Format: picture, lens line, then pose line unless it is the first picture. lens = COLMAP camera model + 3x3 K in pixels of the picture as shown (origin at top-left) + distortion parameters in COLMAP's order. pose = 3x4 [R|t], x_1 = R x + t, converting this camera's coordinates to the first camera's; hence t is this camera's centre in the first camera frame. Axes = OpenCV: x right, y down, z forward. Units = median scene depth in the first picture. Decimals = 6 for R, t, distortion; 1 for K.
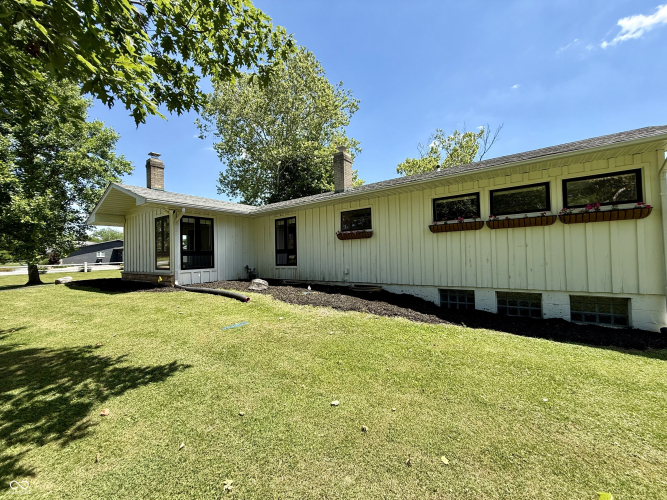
lens RADIAL K [[267.6, 0, 333.3], [0, 267.6, 251.5], [0, 0, 1]] dist [0.000129, 0.000970]
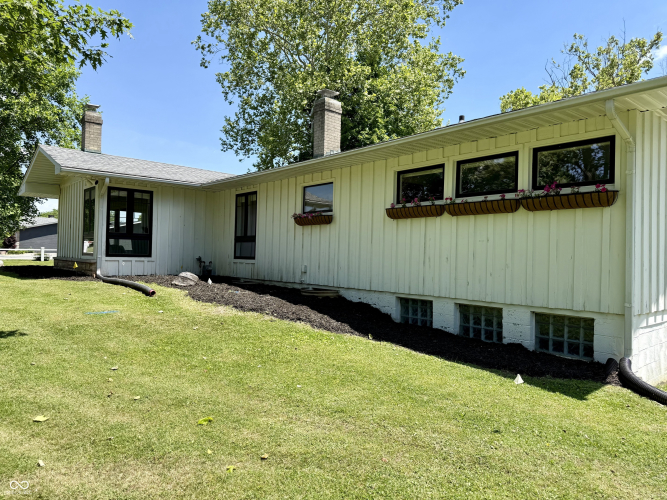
lens RADIAL K [[473.2, 0, 334.9], [0, 473.2, 247.8], [0, 0, 1]] dist [0.060477, -0.065707]
pose [[0.973175, 0.045755, -0.225470, 0.406181], [-0.046211, 0.998926, 0.003257, 0.008797], [0.225377, 0.007250, 0.974245, -0.218789]]
